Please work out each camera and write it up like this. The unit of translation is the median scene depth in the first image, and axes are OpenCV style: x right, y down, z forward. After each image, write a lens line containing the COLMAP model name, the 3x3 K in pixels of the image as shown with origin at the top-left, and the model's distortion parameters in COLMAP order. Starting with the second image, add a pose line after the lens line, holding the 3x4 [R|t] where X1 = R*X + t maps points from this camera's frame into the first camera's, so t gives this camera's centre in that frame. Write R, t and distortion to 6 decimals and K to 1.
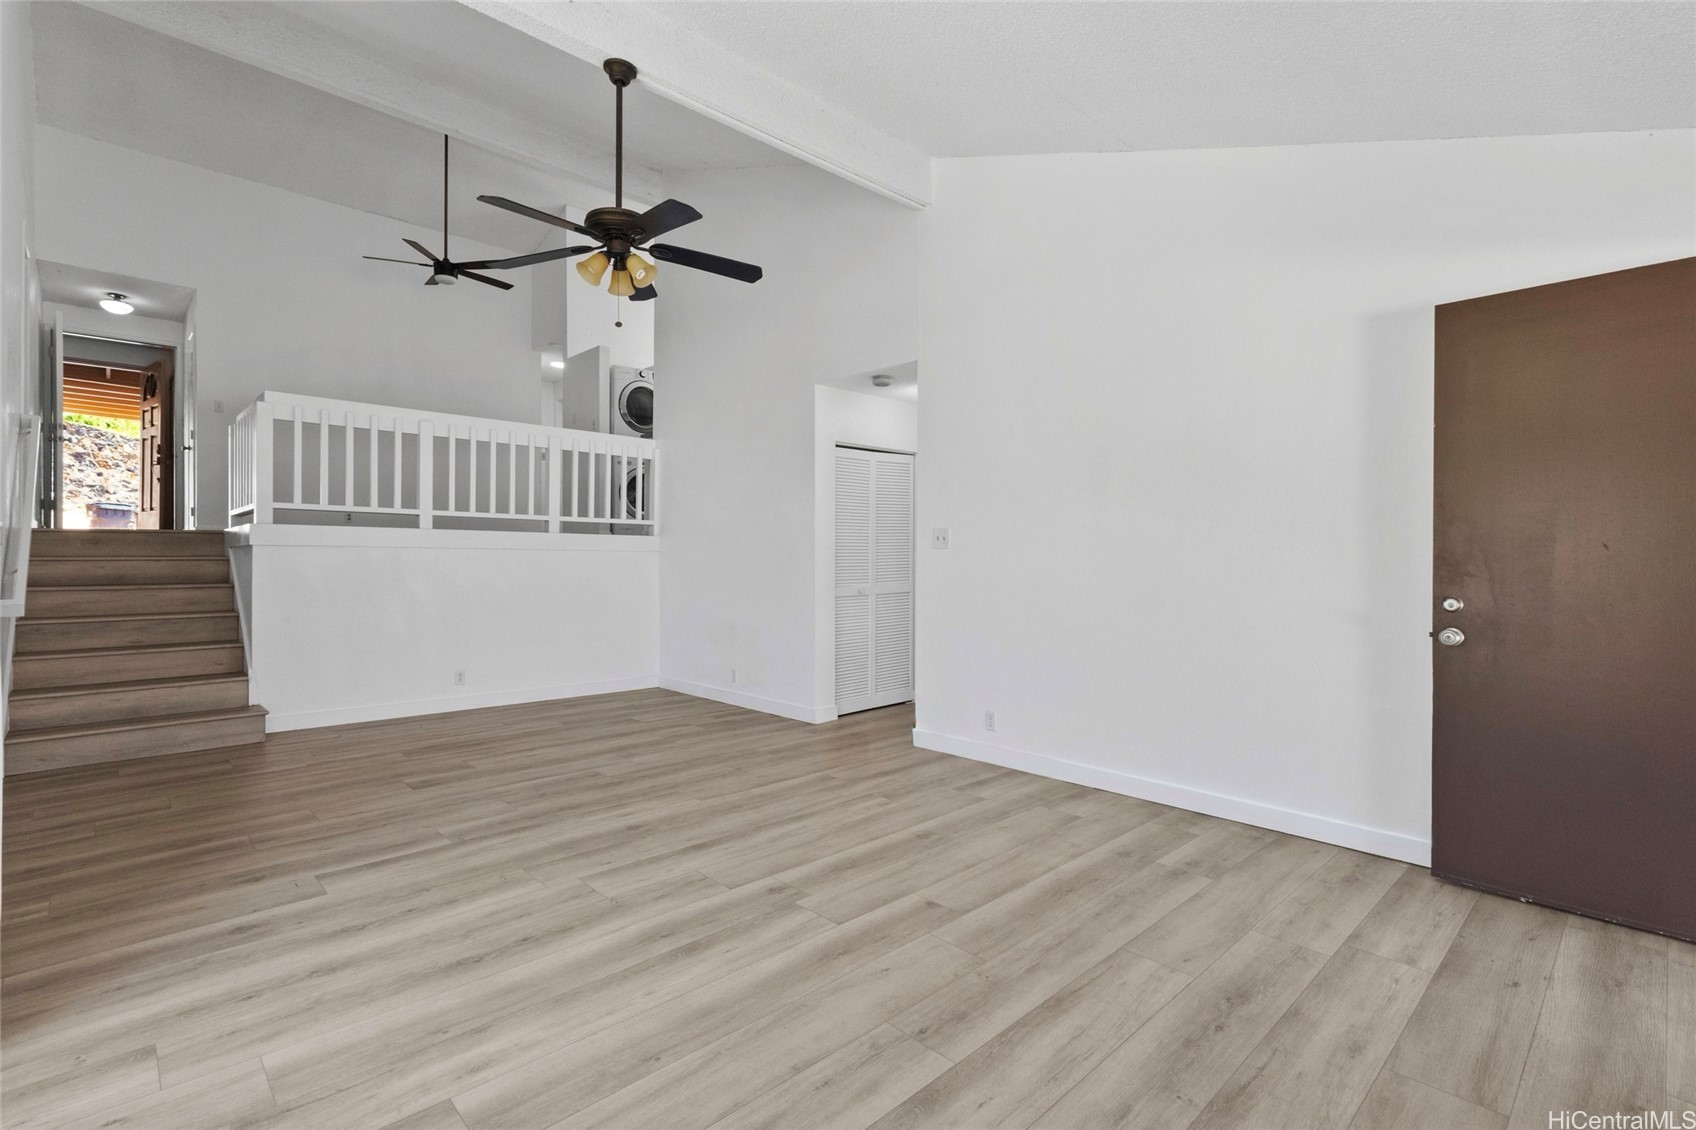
lens RADIAL K [[791.4, 0, 839.6], [0, 791.4, 560.1], [0, 0, 1]] dist [-0.000227, 0.004157]
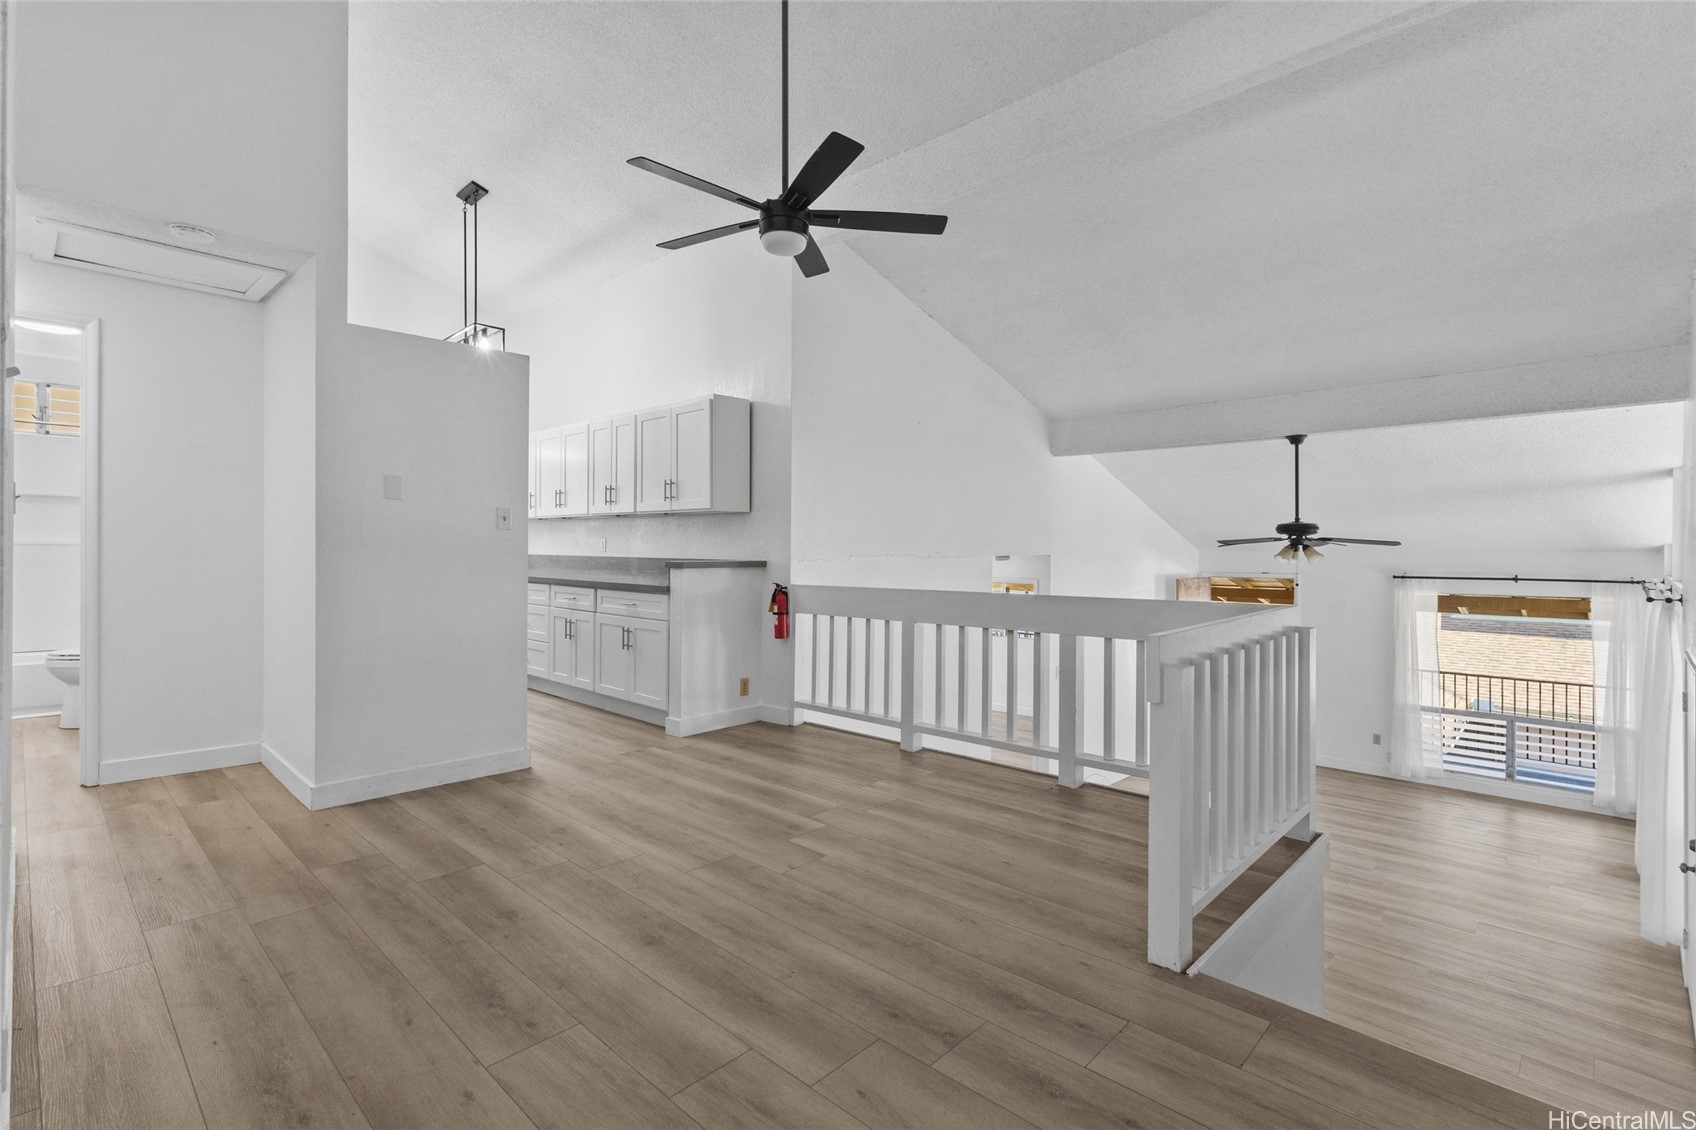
lens RADIAL K [[791.4, 0, 850.7], [0, 791.4, 551.8], [0, 0, 1]] dist [-0.000227, 0.004157]
pose [[-0.048363, -0.012893, 0.998747, -1.768221], [-0.002434, 0.999915, 0.012790, -0.357827], [-0.998827, -0.001813, -0.048390, 1.856965]]
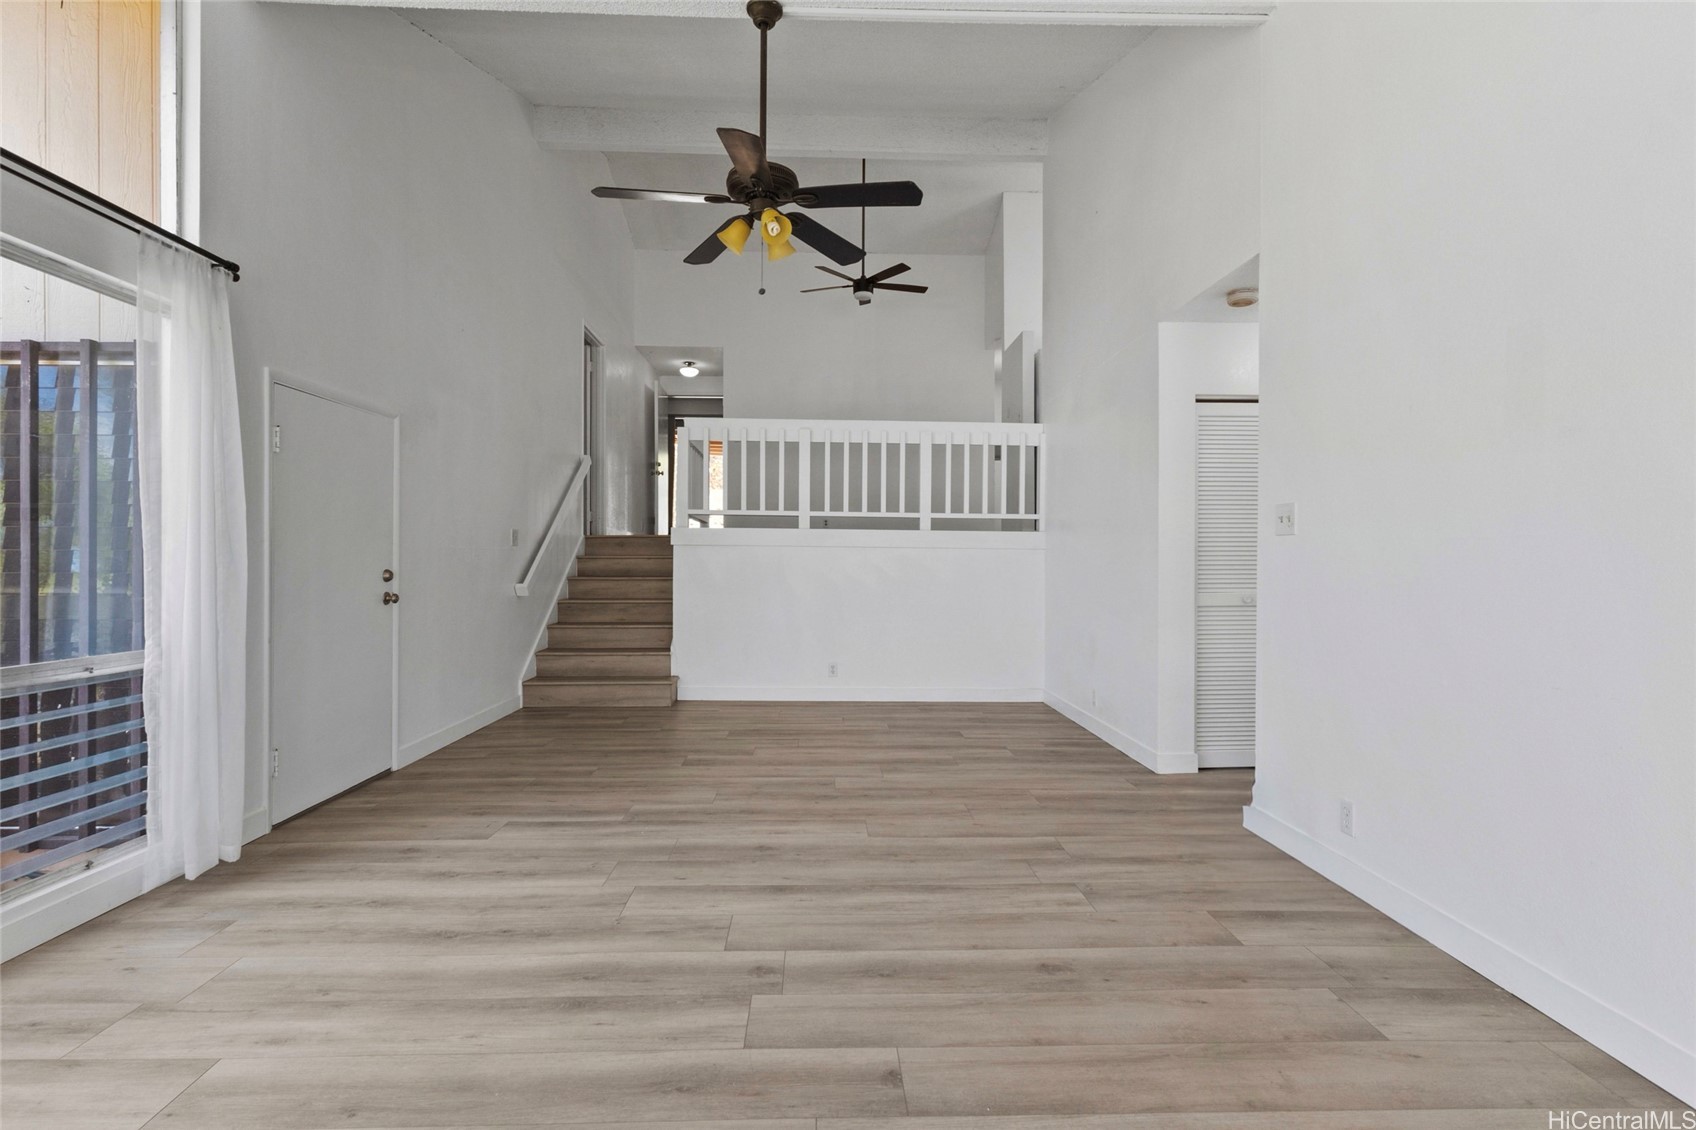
lens RADIAL K [[791.4, 0, 830.3], [0, 791.4, 571.2], [0, 0, 1]] dist [-0.000227, 0.004157]
pose [[0.742949, 0.009022, -0.669287, 0.349962], [-0.003405, 0.999947, 0.009700, 0.011712], [0.669339, -0.004928, 0.742941, 0.336850]]
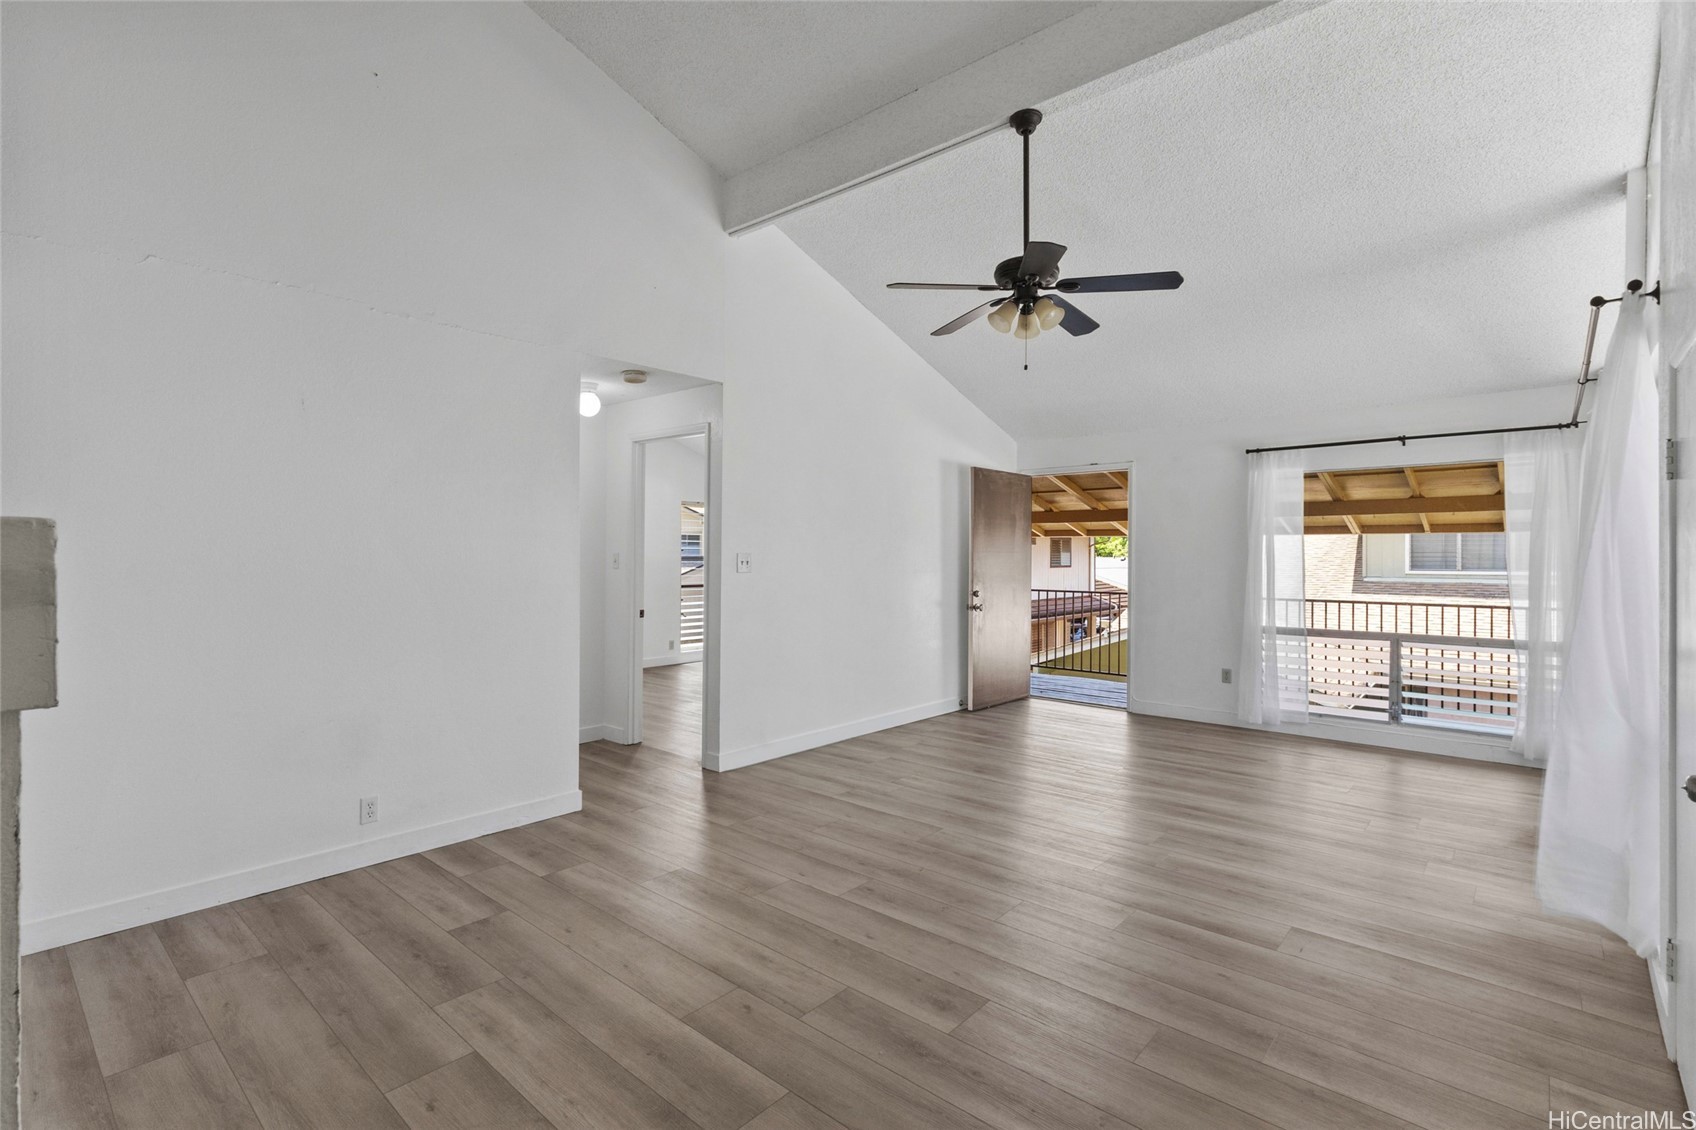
lens RADIAL K [[791.4, 0, 846.0], [0, 791.4, 560.0], [0, 0, 1]] dist [-0.000227, 0.004157]
pose [[-0.098456, -0.016239, 0.995009, -1.155551], [-0.004338, 0.999864, 0.015890, -0.060598], [-0.995132, -0.002752, -0.098513, 1.199738]]
